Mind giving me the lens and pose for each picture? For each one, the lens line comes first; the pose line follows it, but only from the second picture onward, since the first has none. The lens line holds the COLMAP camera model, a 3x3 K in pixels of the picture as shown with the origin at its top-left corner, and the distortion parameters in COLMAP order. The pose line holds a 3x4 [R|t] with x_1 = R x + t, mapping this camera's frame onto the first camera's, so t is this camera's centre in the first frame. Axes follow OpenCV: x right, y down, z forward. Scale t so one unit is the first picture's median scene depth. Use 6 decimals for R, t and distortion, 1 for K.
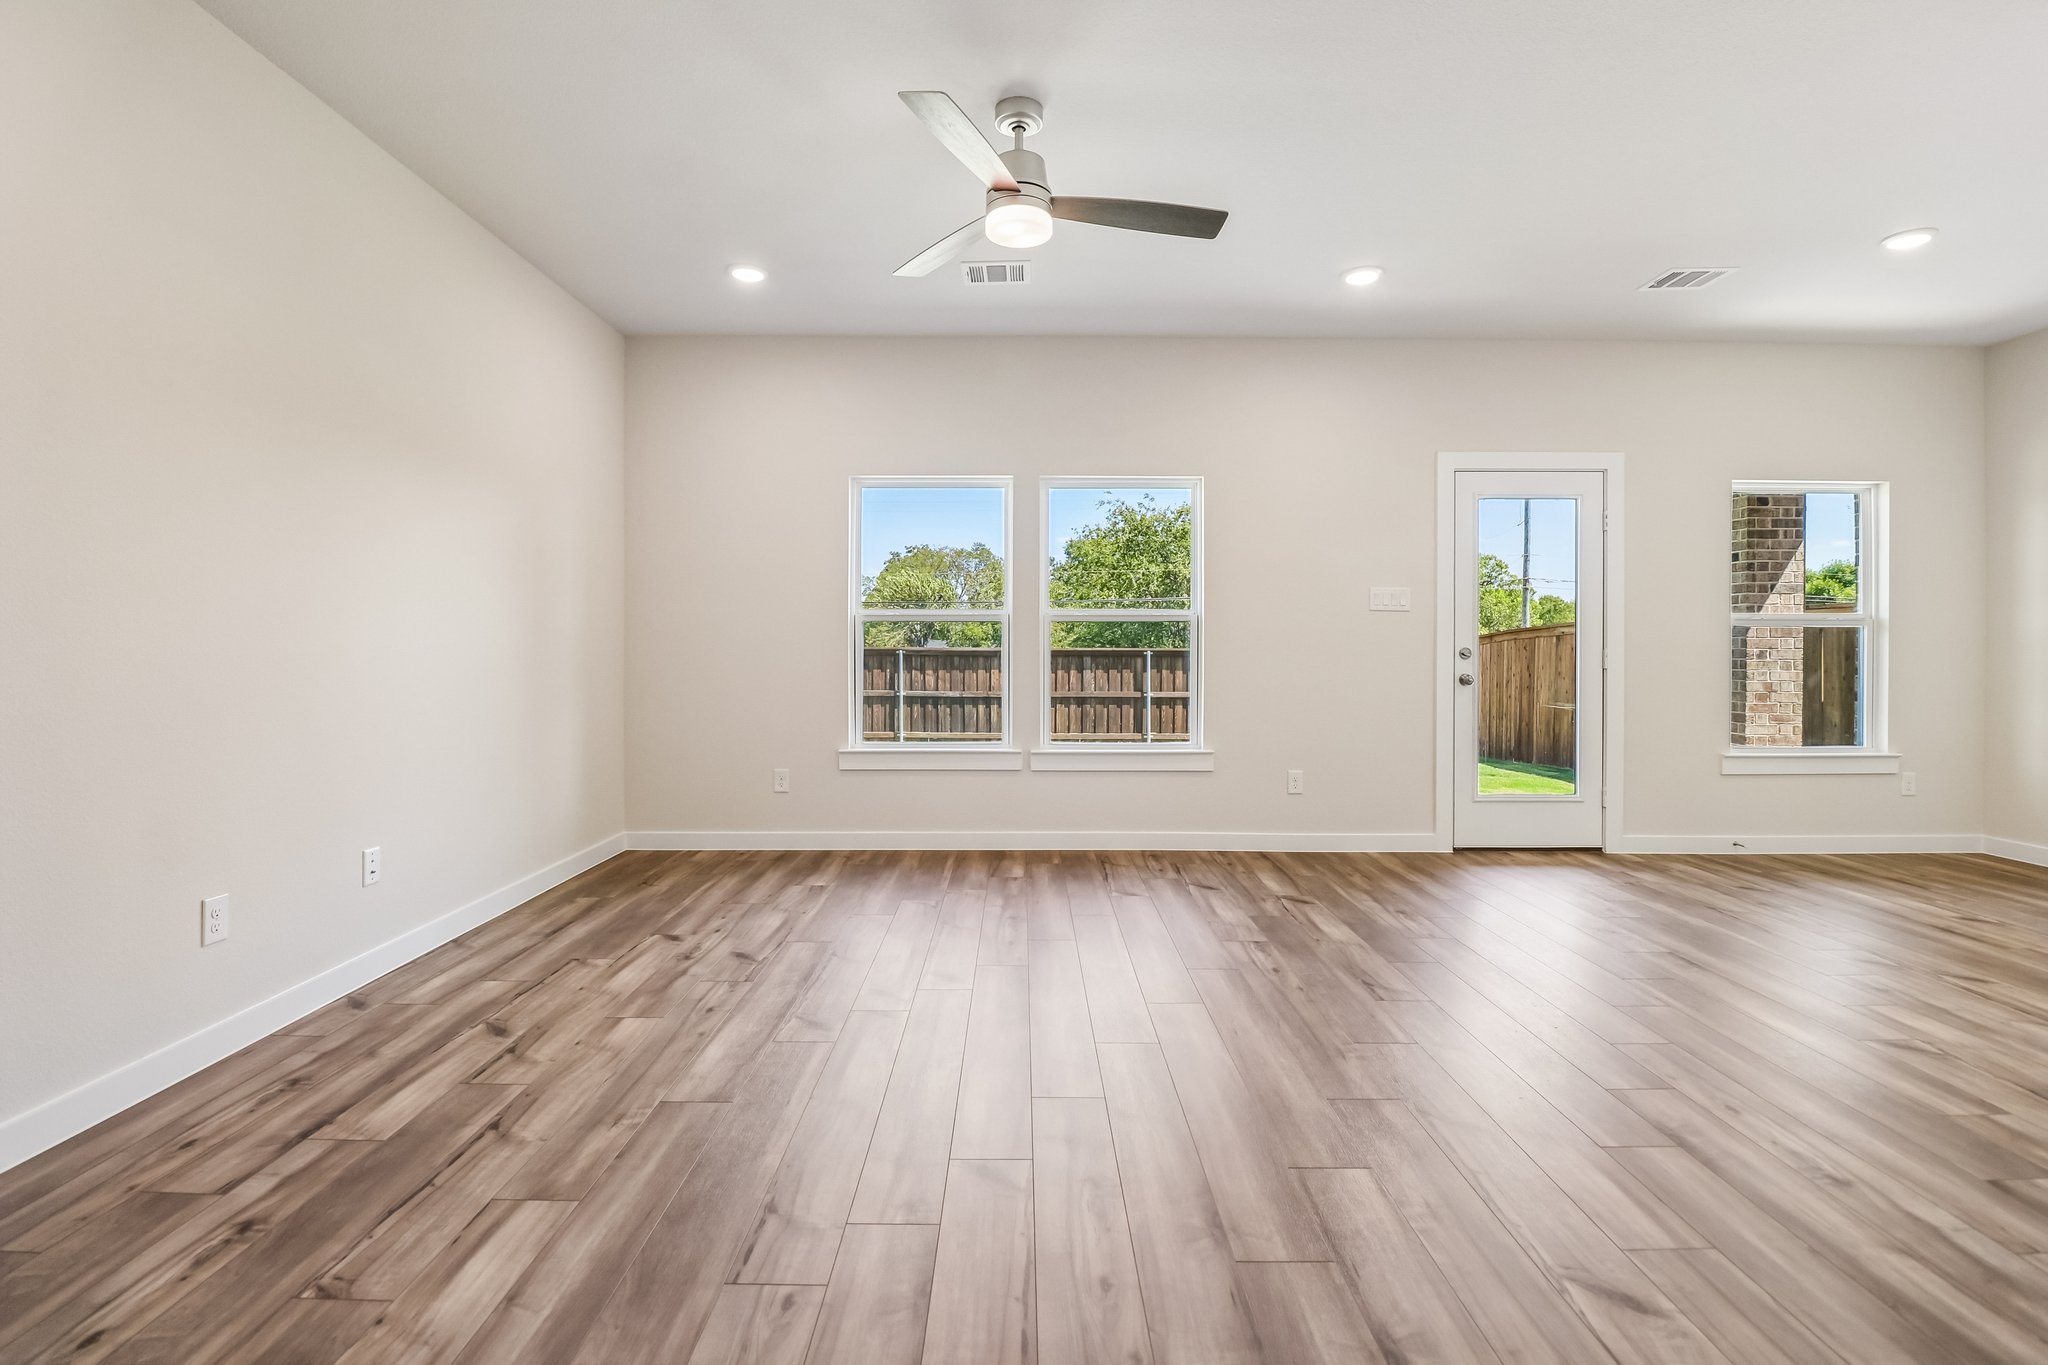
lens RADIAL K [[942.2, 0, 1028.5], [0, 942.2, 649.9], [0, 0, 1]] dist [0.002225, 0.000140]
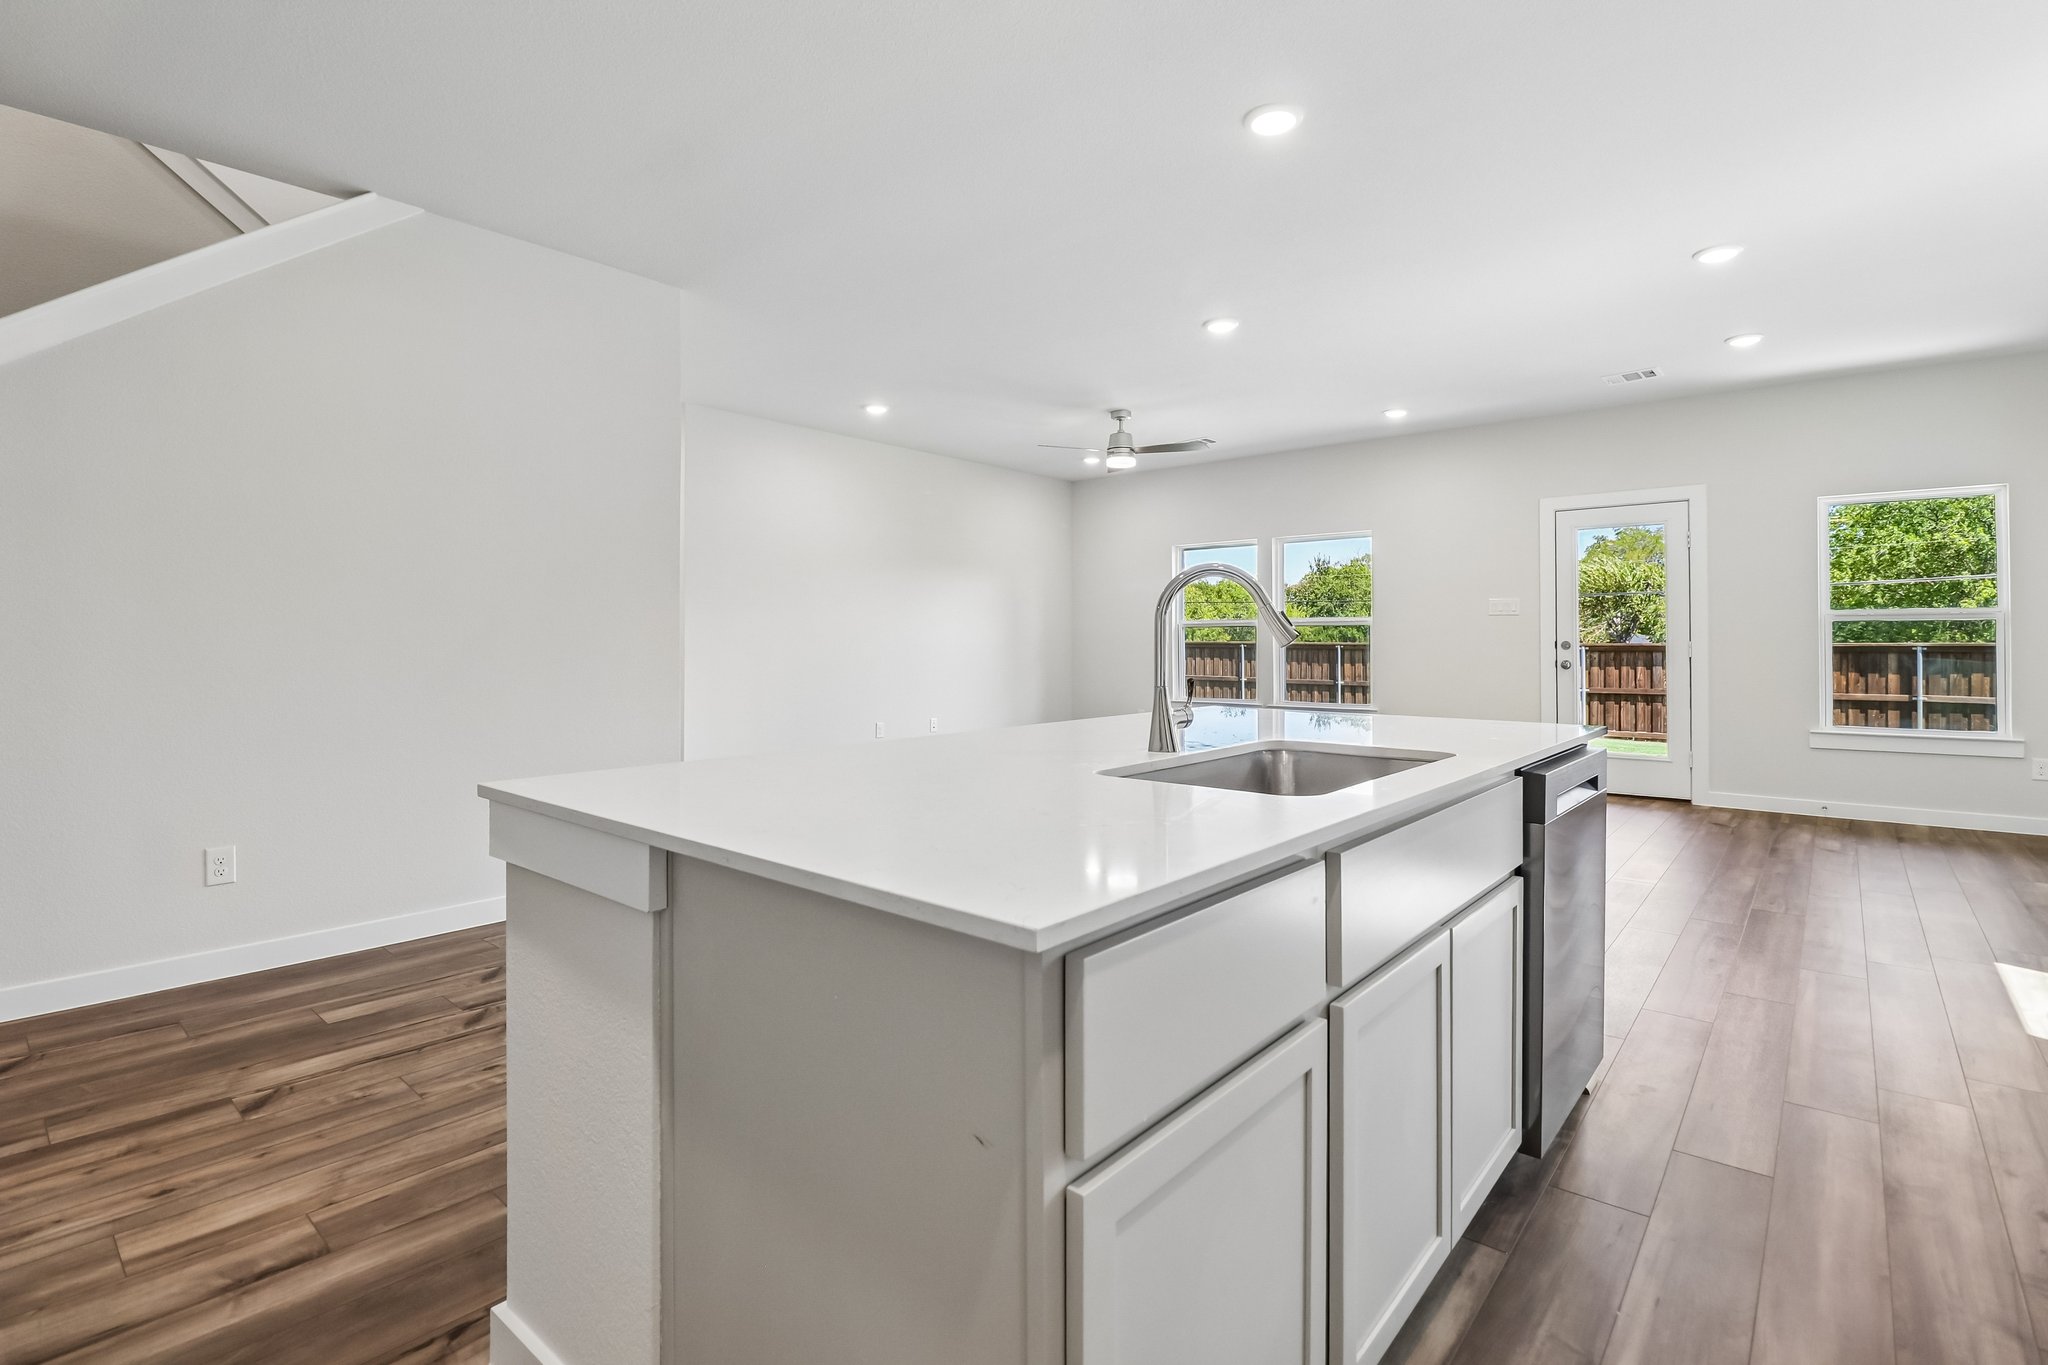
lens RADIAL K [[953.1, 0, 1021.8], [0, 953.1, 643.5], [0, 0, 1]] dist [-0.001760, -0.009632]
pose [[0.749188, -0.004379, -0.662343, 0.766070], [0.001817, 0.999988, -0.004557, 0.005603], [0.662355, 0.002211, 0.749187, -0.526073]]
